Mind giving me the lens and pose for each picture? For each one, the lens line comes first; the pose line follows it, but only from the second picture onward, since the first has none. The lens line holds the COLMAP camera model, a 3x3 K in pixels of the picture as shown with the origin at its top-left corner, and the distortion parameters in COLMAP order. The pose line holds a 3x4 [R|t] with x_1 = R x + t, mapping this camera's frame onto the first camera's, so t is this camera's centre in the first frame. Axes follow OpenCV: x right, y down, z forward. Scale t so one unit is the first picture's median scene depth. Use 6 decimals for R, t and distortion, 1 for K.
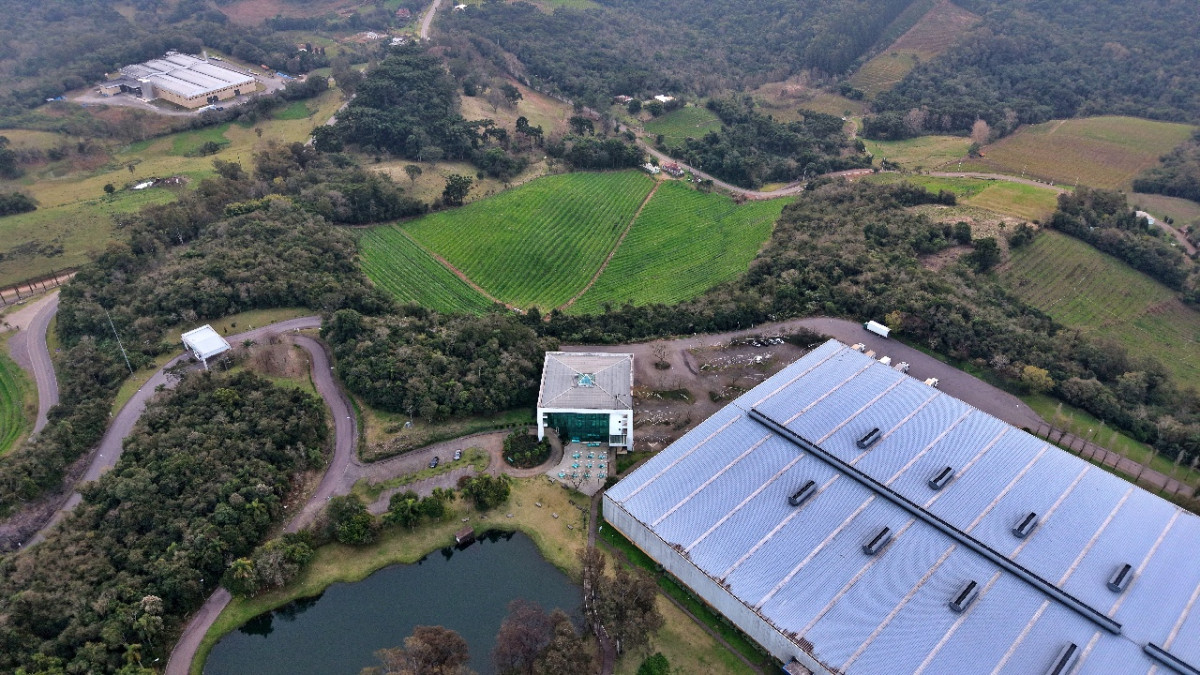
lens RADIAL K [[802.4, 0, 601.1], [0, 802.4, 342.9], [0, 0, 1]] dist [0.029616, -0.033902]
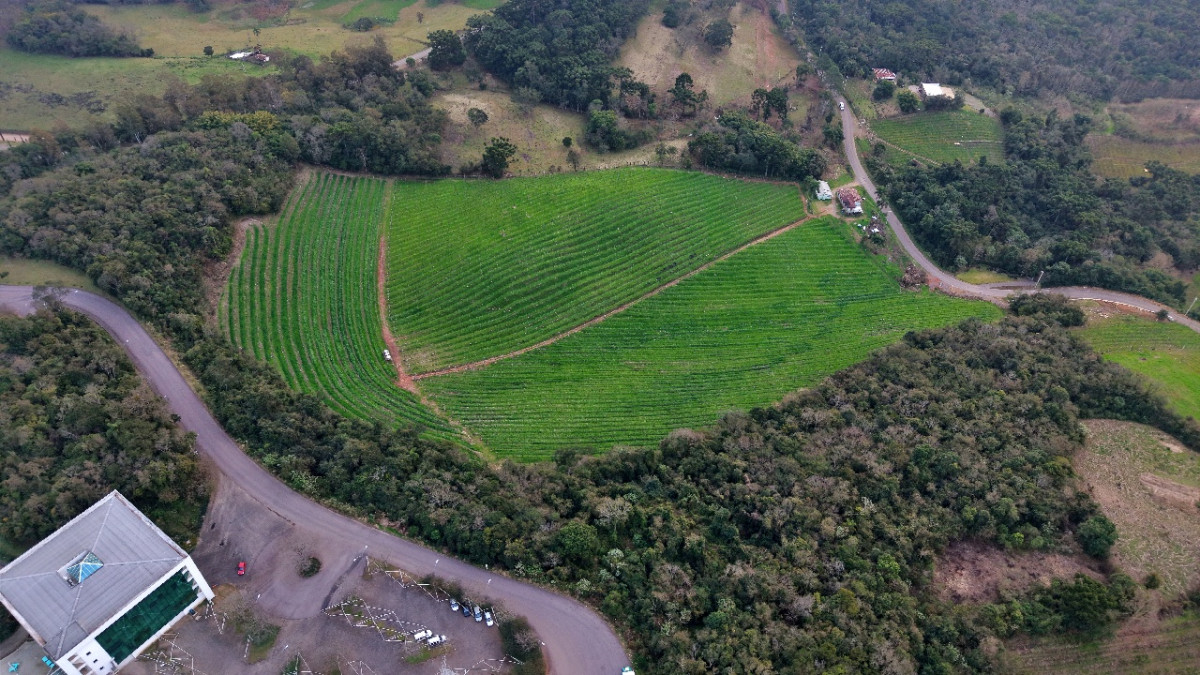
lens RADIAL K [[802.4, 0, 600.4], [0, 802.4, 341.8], [0, 0, 1]] dist [0.029616, -0.033902]
pose [[0.827971, 0.390230, -0.402722, 0.295872], [-0.326814, 0.919377, 0.218950, -0.230000], [0.455694, -0.049669, 0.888750, 0.331087]]
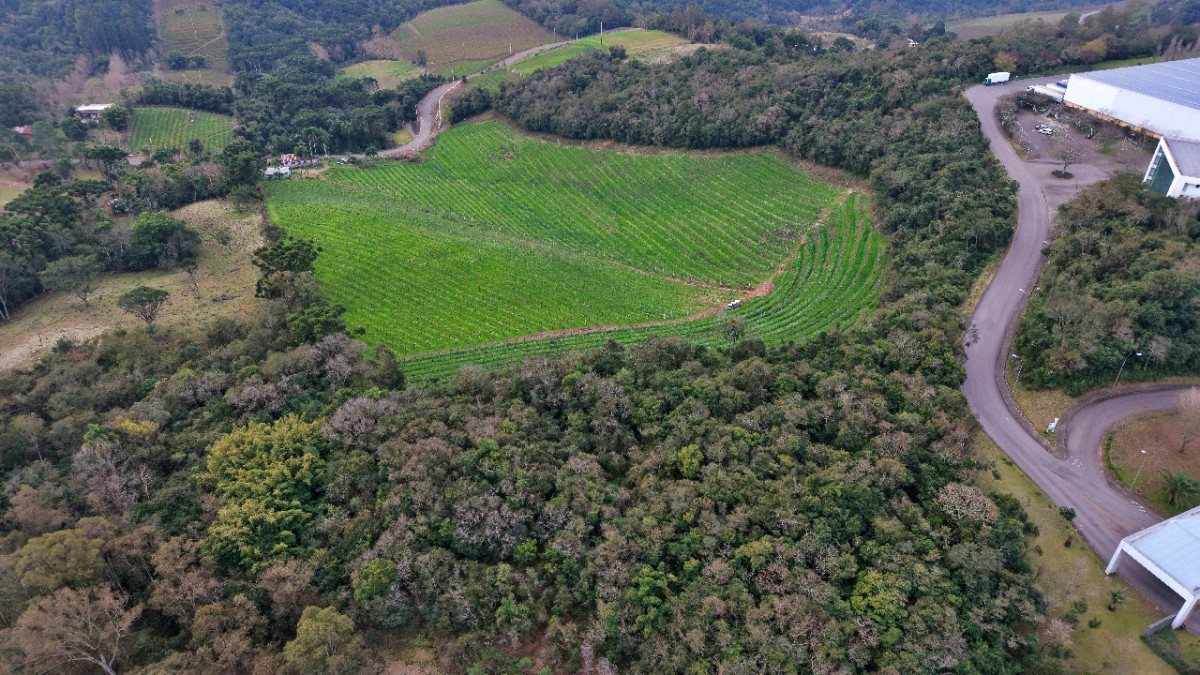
lens RADIAL K [[802.4, 0, 595.5], [0, 802.4, 339.7], [0, 0, 1]] dist [0.029616, -0.033902]
pose [[0.358317, -0.514337, 0.779145, -0.510118], [0.524598, 0.801270, 0.287687, -0.200256], [-0.772273, 0.305655, 0.556929, 0.603310]]
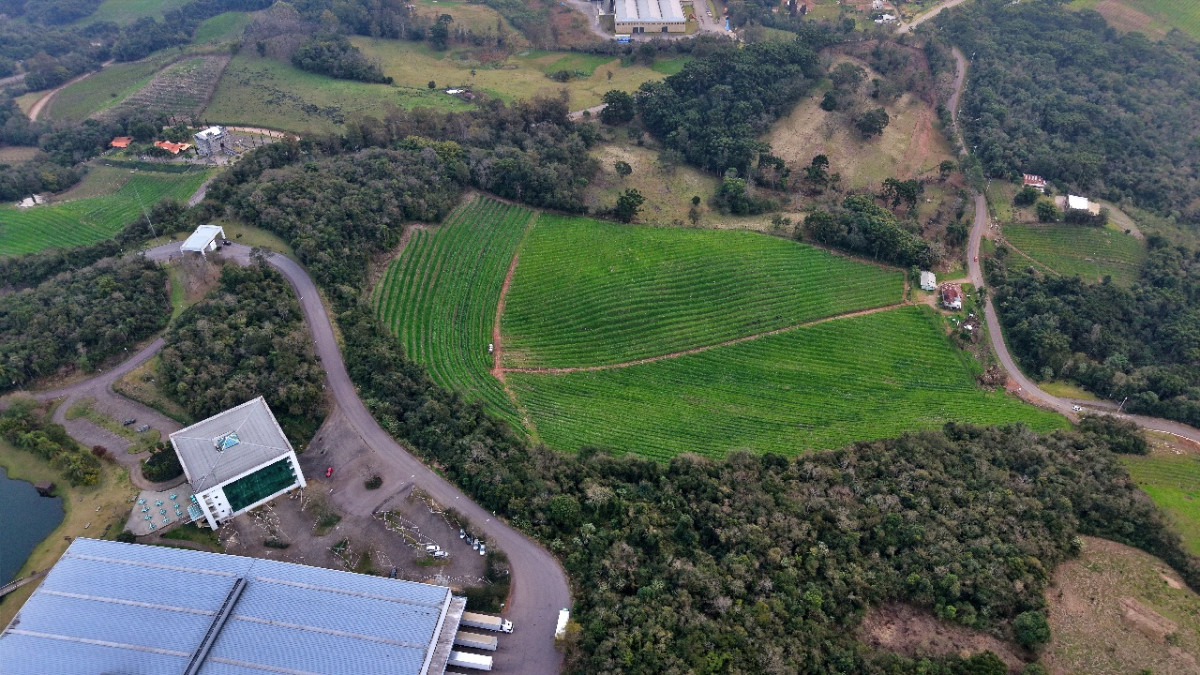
lens RADIAL K [[802.4, 0, 598.3], [0, 802.4, 340.9], [0, 0, 1]] dist [0.029616, -0.033902]
pose [[0.619870, 0.509715, -0.596617, 0.431005], [-0.447154, 0.854230, 0.265223, -0.286355], [0.644837, 0.102376, 0.757433, 0.292229]]
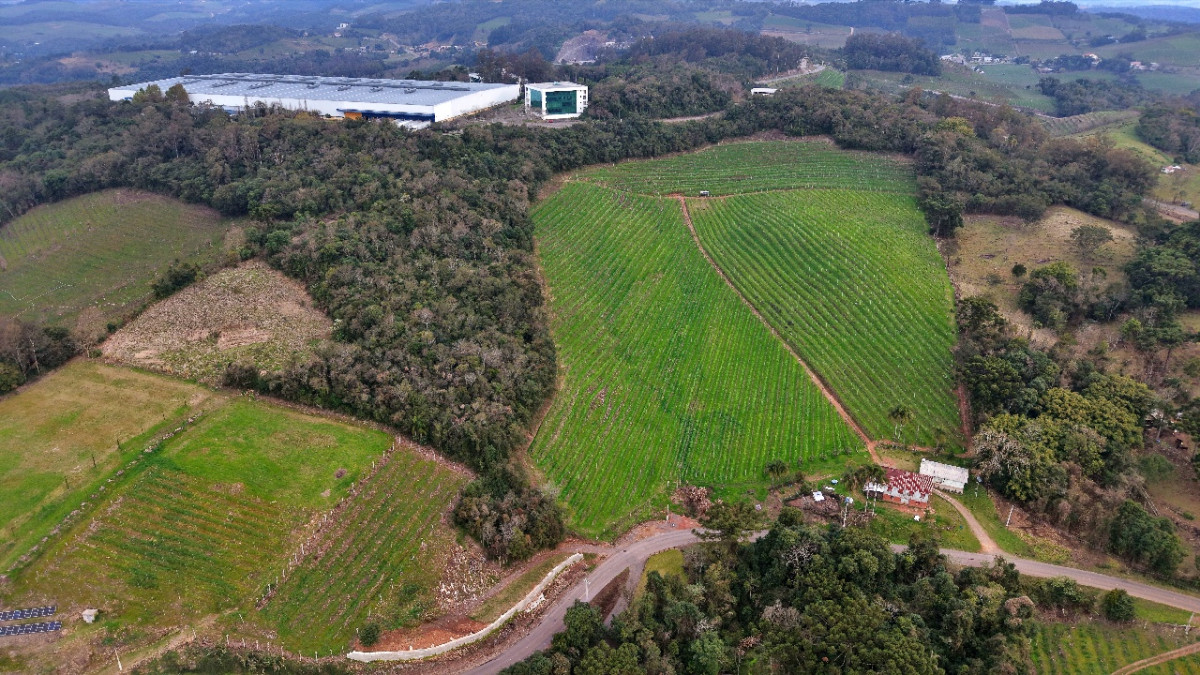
lens RADIAL K [[802.4, 0, 598.7], [0, 802.4, 340.2], [0, 0, 1]] dist [0.029616, -0.033902]
pose [[-0.884467, 0.190832, -0.425796, 0.450711], [-0.263784, 0.548229, 0.793639, -0.642208], [0.384885, 0.814265, -0.434551, 1.299552]]
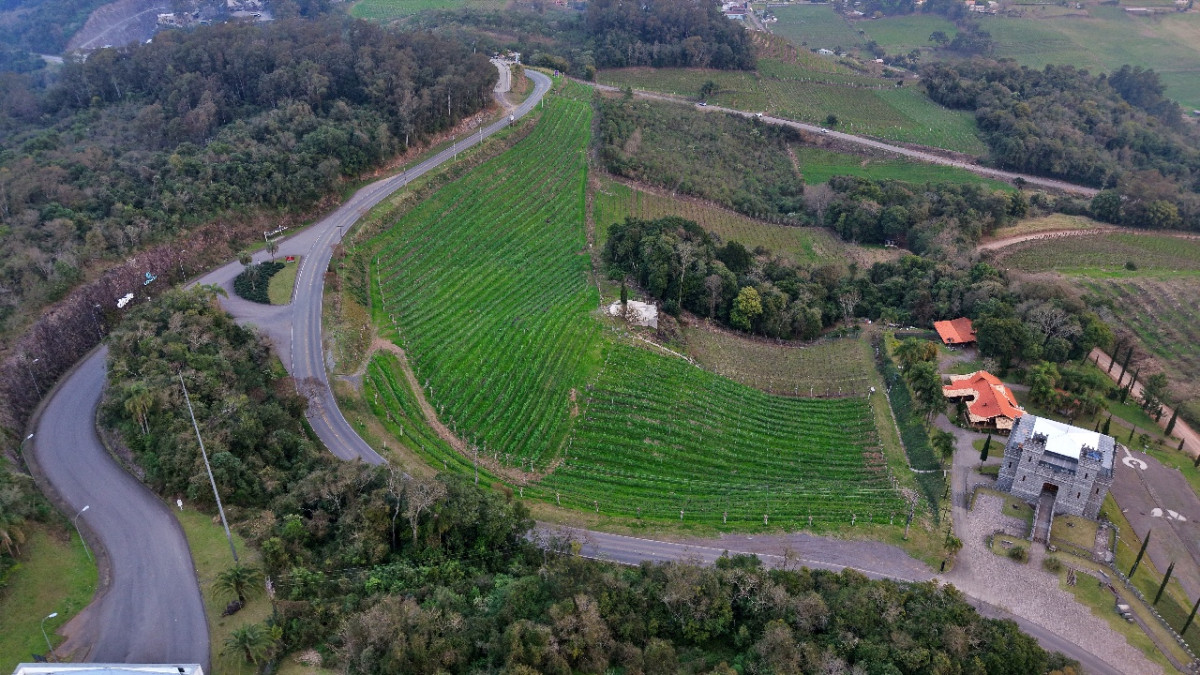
lens RADIAL K [[802.4, 0, 599.9], [0, 802.4, 329.8], [0, 0, 1]] dist [0.029616, -0.033902]
pose [[-0.713506, 0.342670, -0.611135, -0.304875], [-0.394445, 0.524434, 0.754574, -0.209818], [0.579070, 0.779452, -0.239023, 0.653155]]
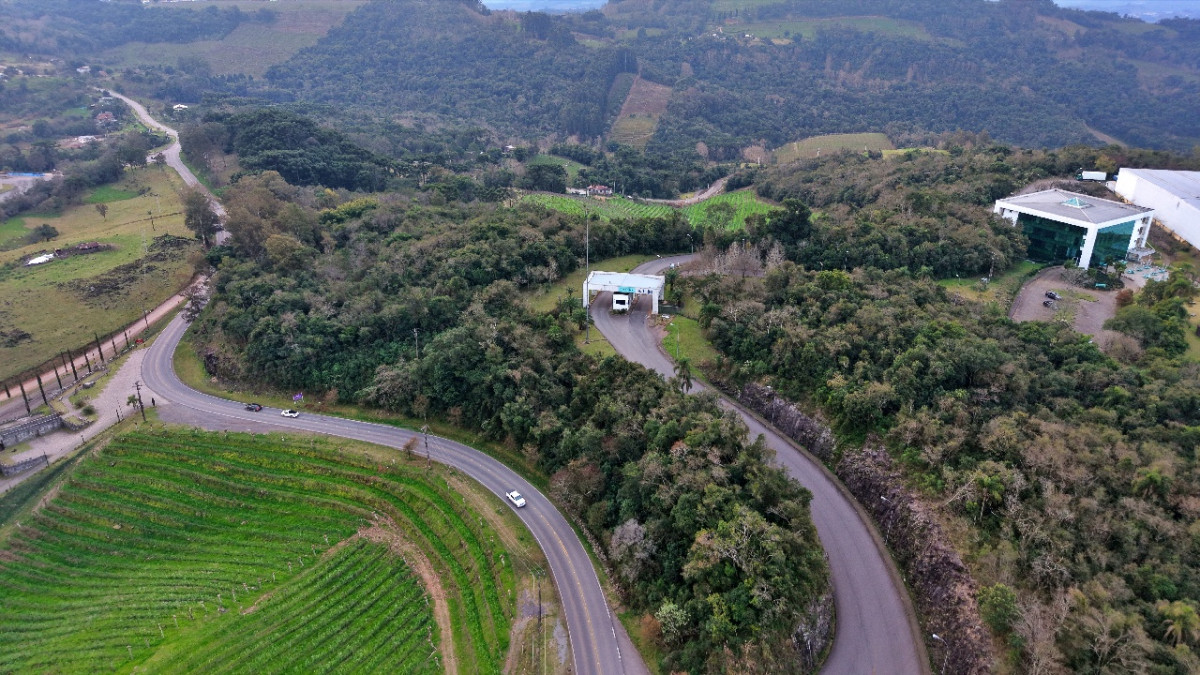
lens RADIAL K [[802.4, 0, 601.5], [0, 802.4, 333.8], [0, 0, 1]] dist [0.029616, -0.033902]
pose [[0.837186, -0.212285, 0.504039, -0.527715], [0.308128, 0.944490, -0.113997, 0.067802], [-0.451860, 0.250745, 0.856125, 0.271784]]
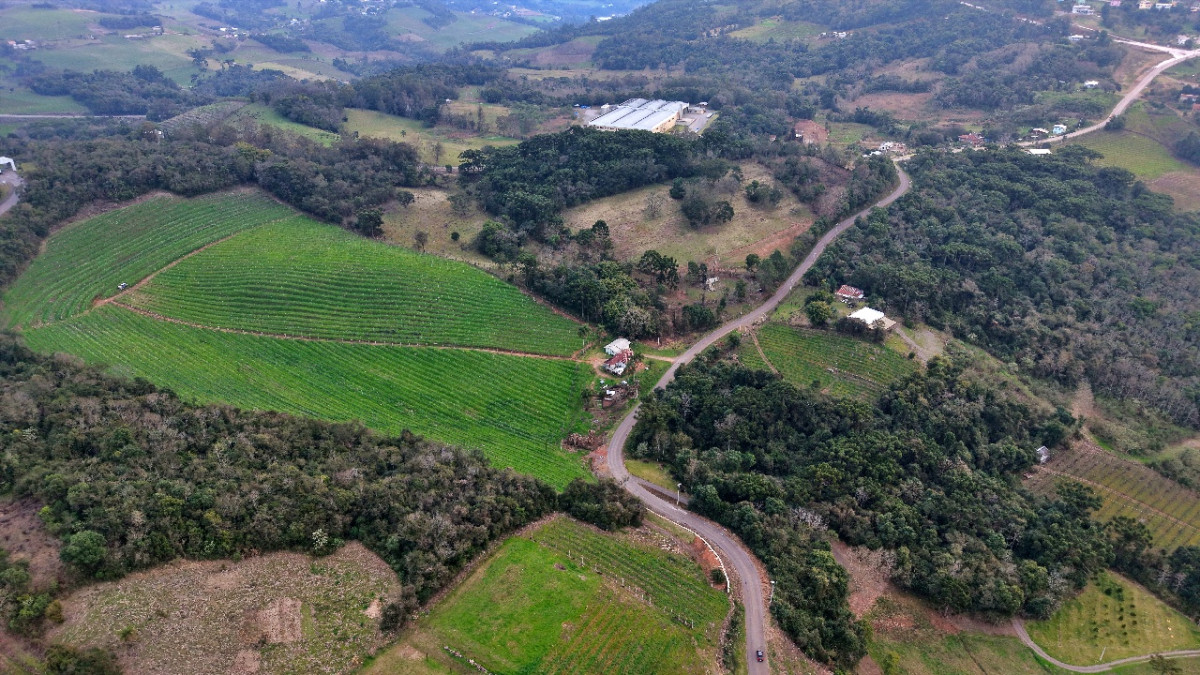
lens RADIAL K [[802.4, 0, 598.6], [0, 802.4, 338.5], [0, 0, 1]] dist [0.029616, -0.033902]
pose [[0.245729, 0.446470, -0.860397, 0.780259], [-0.555200, 0.792421, 0.252632, -0.473634], [0.794588, 0.415613, 0.442600, 0.848917]]
